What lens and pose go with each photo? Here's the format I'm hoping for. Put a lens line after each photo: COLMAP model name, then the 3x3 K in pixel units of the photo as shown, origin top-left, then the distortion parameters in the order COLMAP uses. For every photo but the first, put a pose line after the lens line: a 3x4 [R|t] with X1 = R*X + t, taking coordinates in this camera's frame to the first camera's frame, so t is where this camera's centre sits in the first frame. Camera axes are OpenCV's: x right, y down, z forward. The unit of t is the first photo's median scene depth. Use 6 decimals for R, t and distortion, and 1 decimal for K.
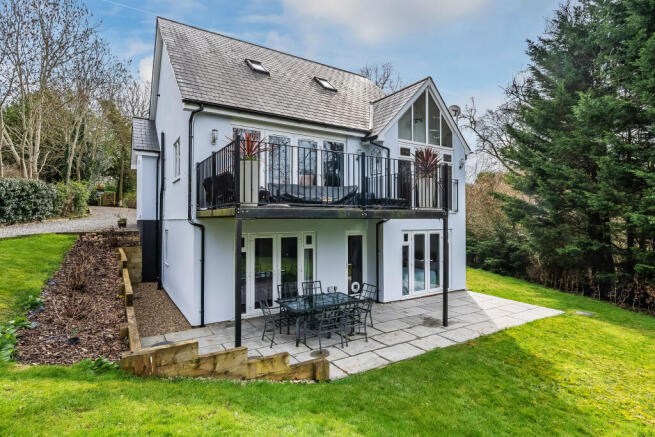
lens RADIAL K [[333.3, 0, 330.5], [0, 333.3, 215.3], [0, 0, 1]] dist [-0.002103, -0.000672]
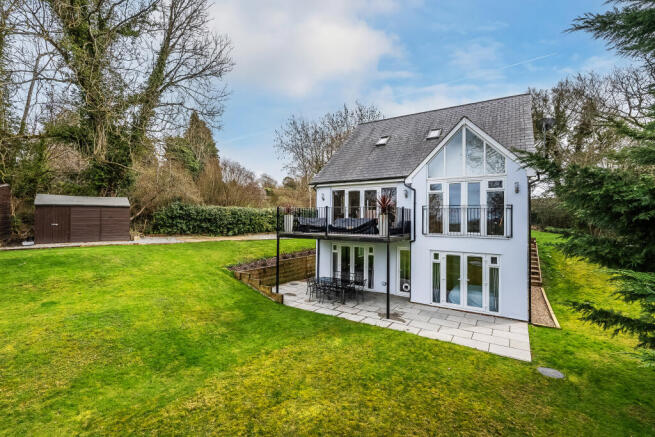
lens RADIAL K [[288.1, 0, 331.0], [0, 288.1, 217.8], [0, 0, 1]] dist [0.000176, -0.000850]
pose [[0.433747, -0.001632, -0.901033, 1.158791], [-0.004238, 0.999984, -0.003851, -0.080407], [0.901025, 0.005489, 0.433733, 0.205245]]
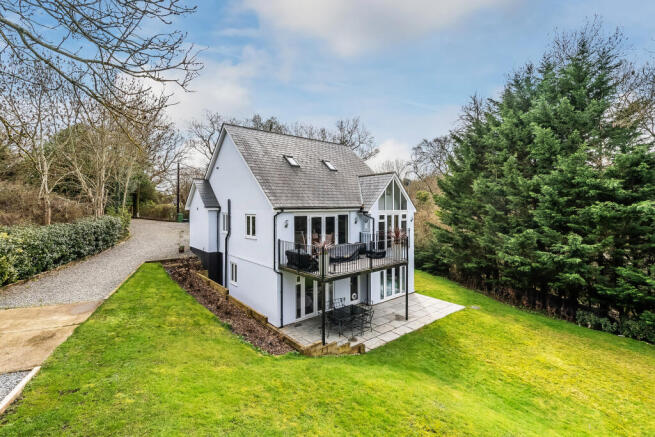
lens RADIAL K [[288.1, 0, 329.7], [0, 288.1, 206.2], [0, 0, 1]] dist [0.000176, -0.000850]
pose [[0.991681, -0.000760, 0.128718, -0.274121], [-0.000110, 0.999977, 0.006753, -0.295176], [-0.128721, -0.006710, 0.991658, -0.522052]]
